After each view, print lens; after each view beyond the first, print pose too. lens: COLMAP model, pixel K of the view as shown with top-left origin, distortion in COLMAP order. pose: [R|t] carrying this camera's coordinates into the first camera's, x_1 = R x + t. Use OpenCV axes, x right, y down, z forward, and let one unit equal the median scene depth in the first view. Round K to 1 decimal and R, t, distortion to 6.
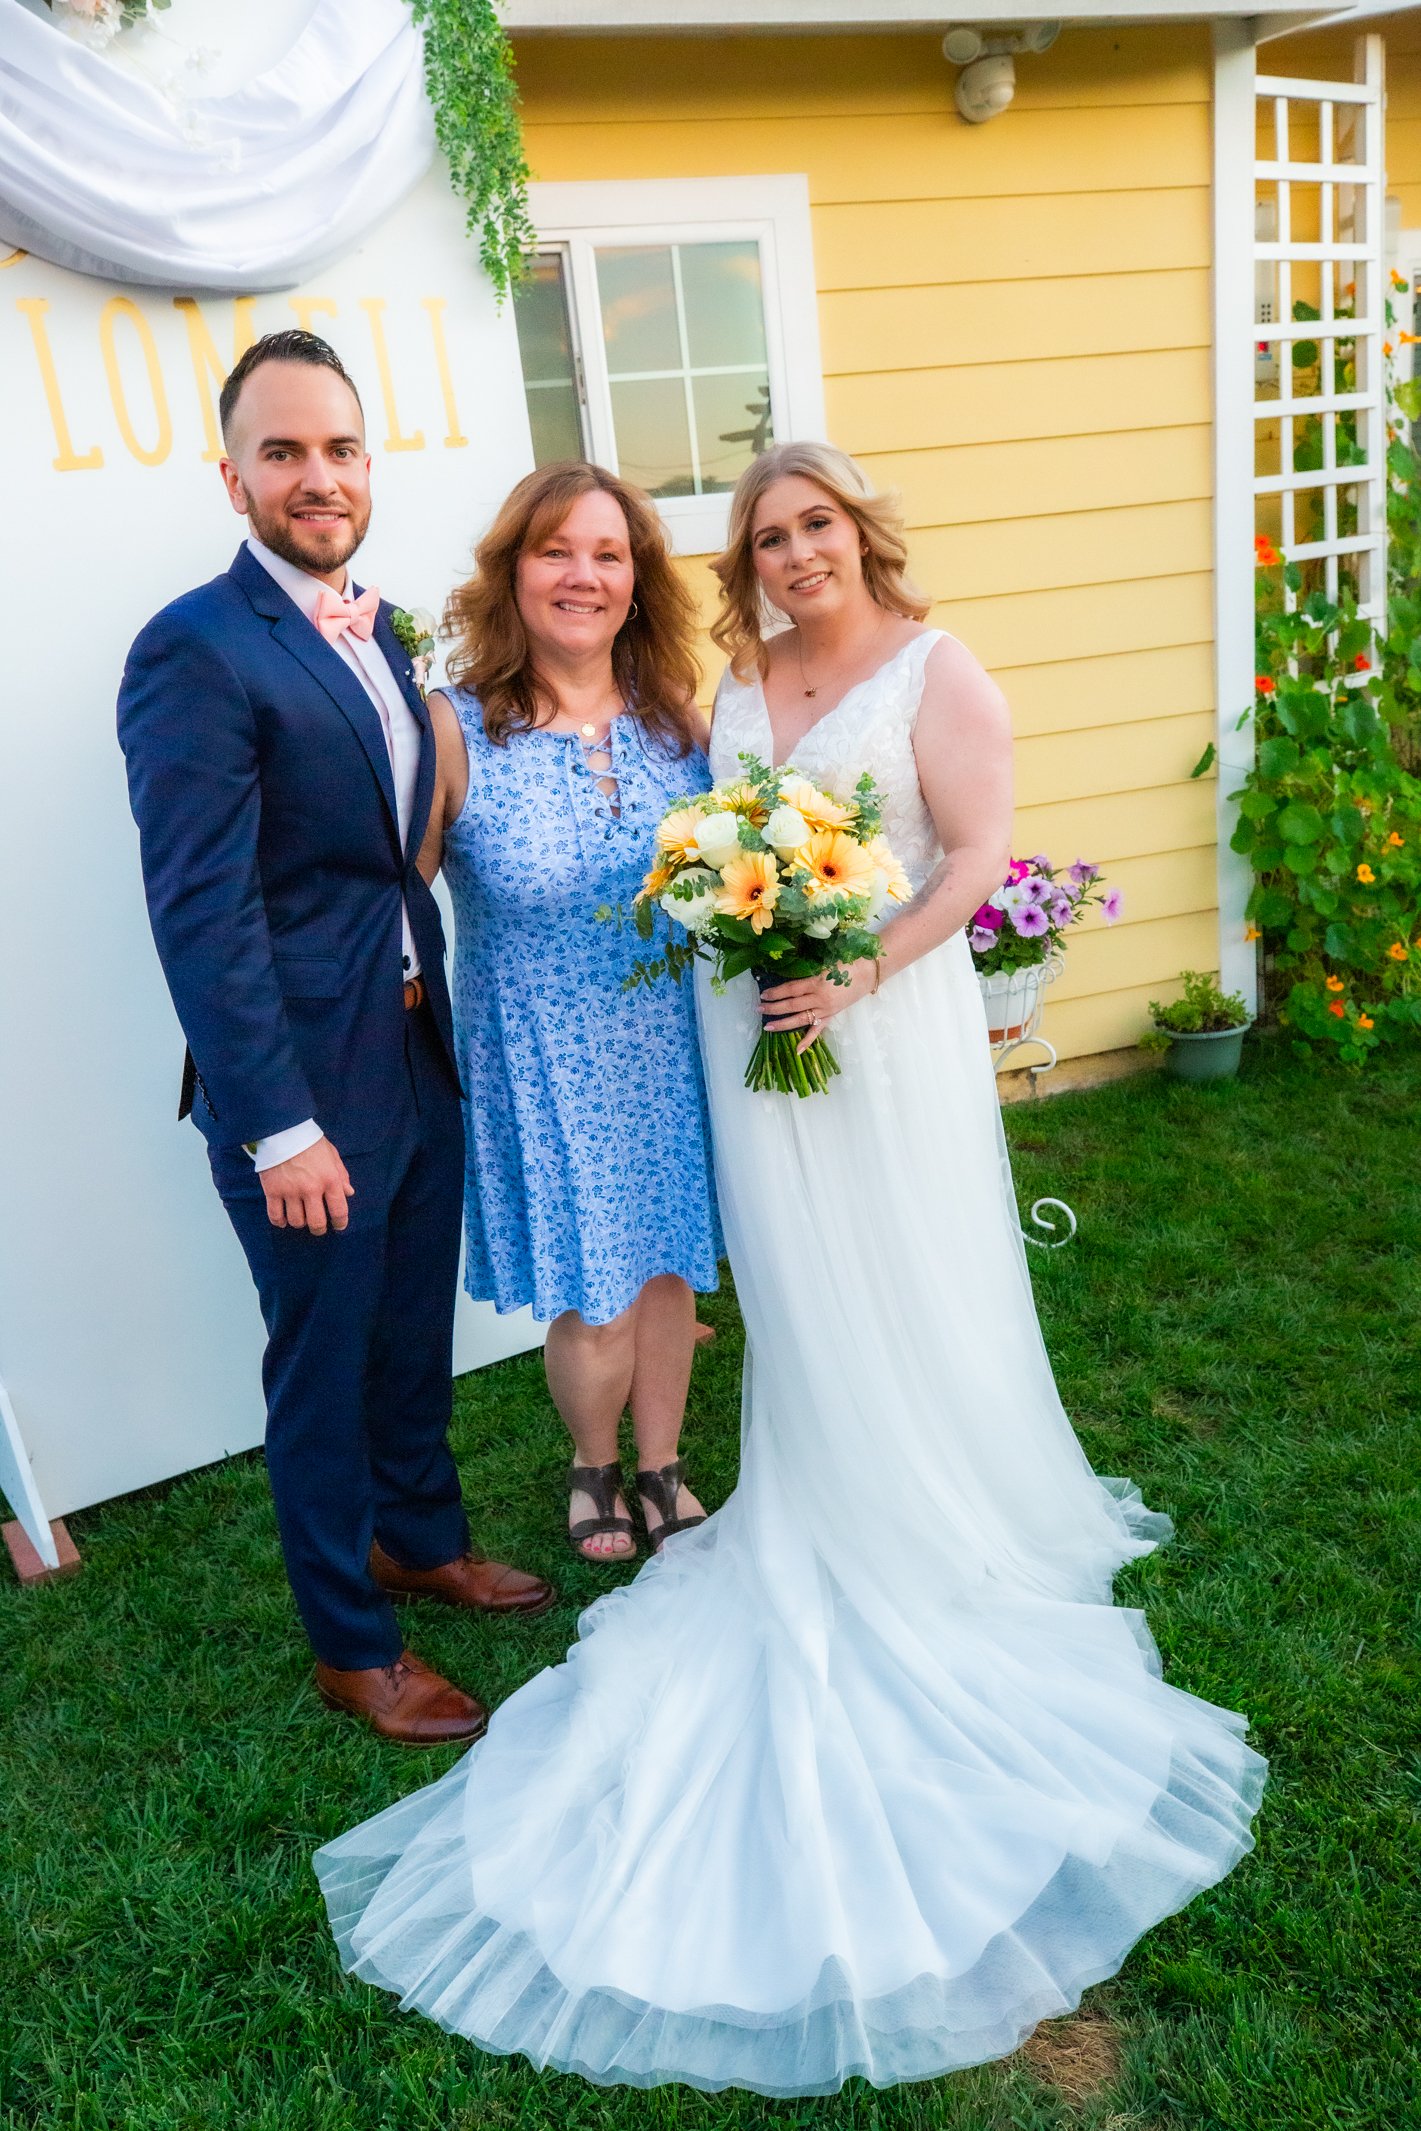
lens RADIAL K [[1637.6, 0, 710.1], [0, 1637.6, 1072.6], [0, 0, 1]] dist [0.005475, 0.031287]
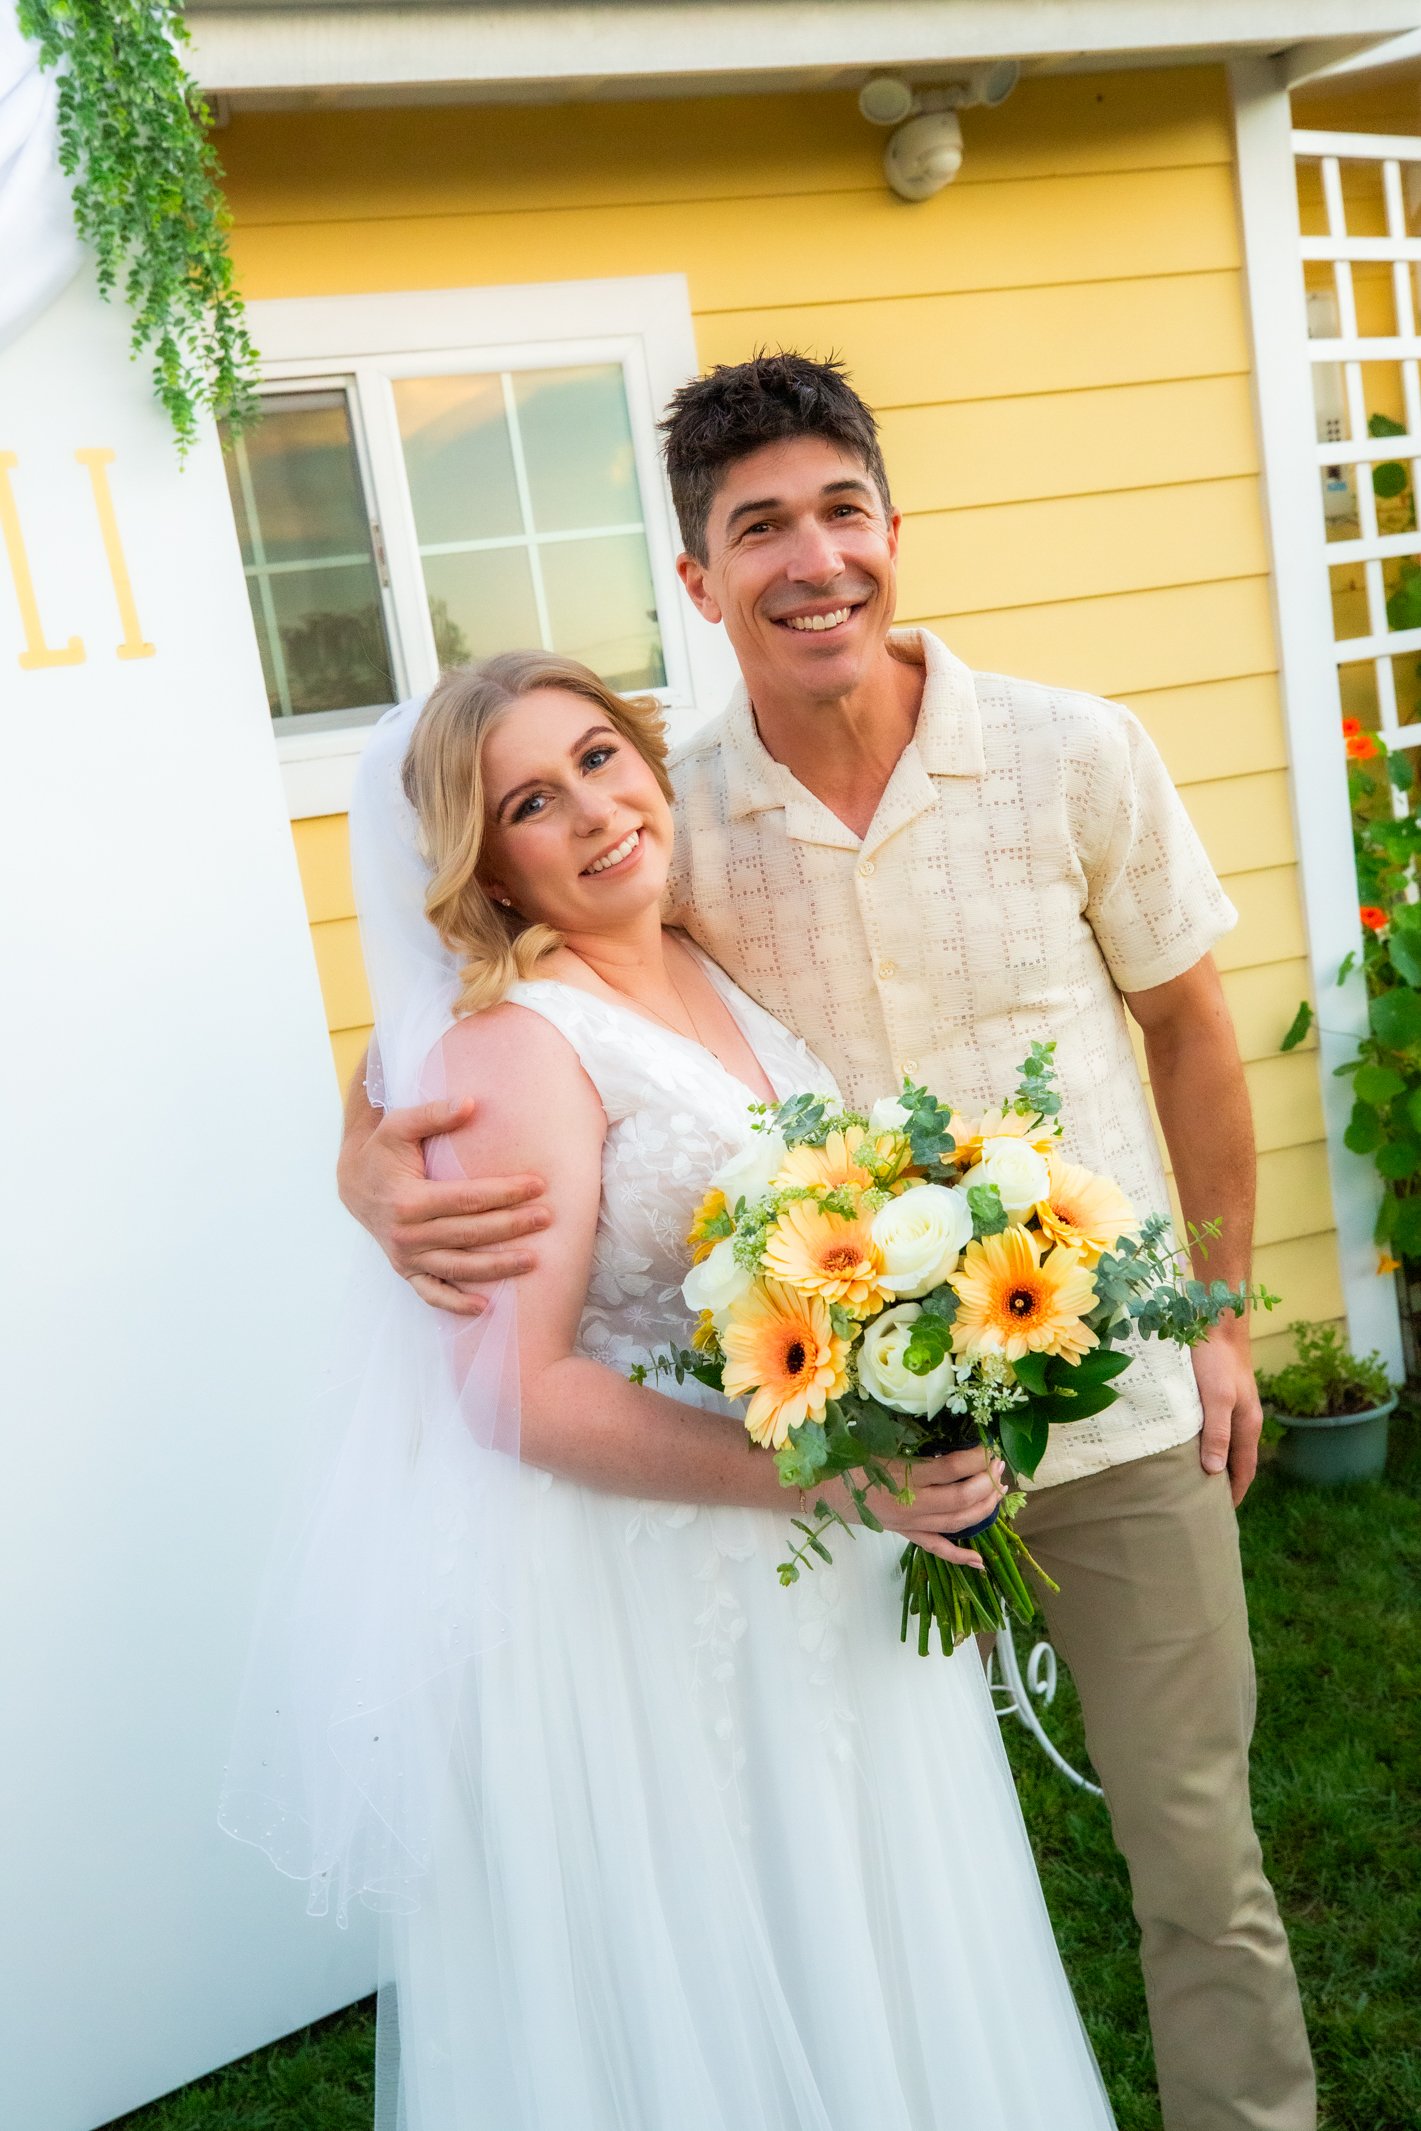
lens RADIAL K [[1995.2, 0, 712.3], [0, 1995.2, 1079.6], [0, 0, 1]] dist [0.042437, 0.024826]
pose [[0.999106, -0.041999, -0.004885, 0.058542], [0.040905, 0.989340, -0.139759, -0.064652], [0.010703, 0.139434, 0.990174, 0.160728]]
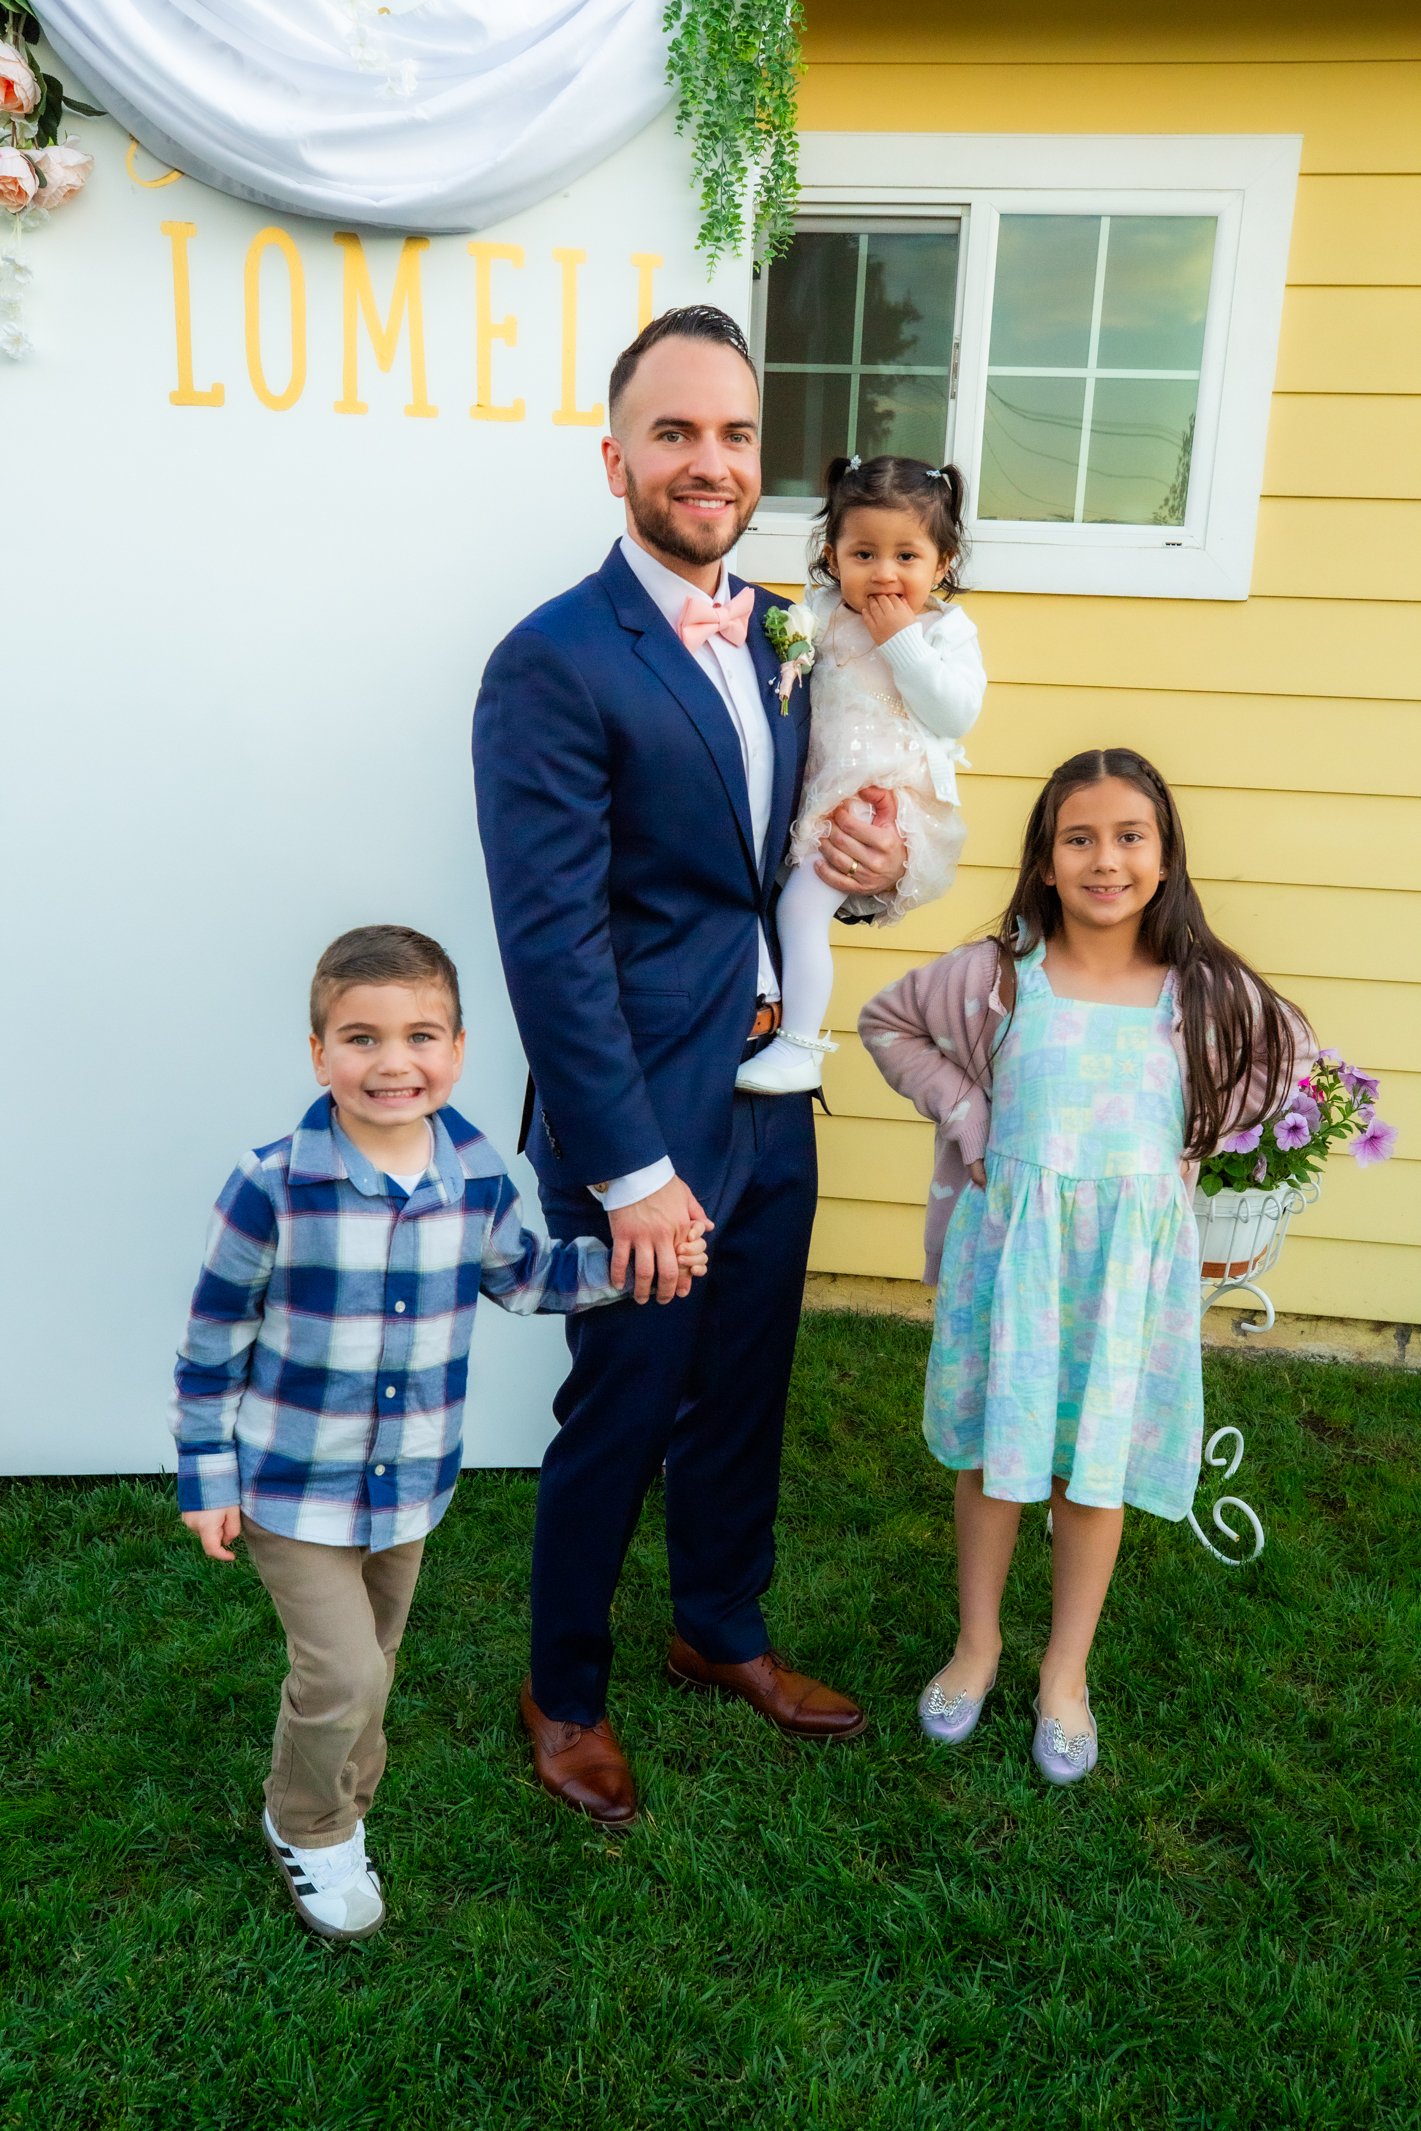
lens RADIAL K [[1817.9, 0, 708.6], [0, 1817.9, 1083.2], [0, 0, 1]] dist [0.009210, 0.051974]
pose [[0.890549, 0.241745, -0.385333, 0.245193], [-0.250505, 0.967706, 0.028159, -0.063639], [0.379696, 0.071451, 0.922348, 0.119344]]
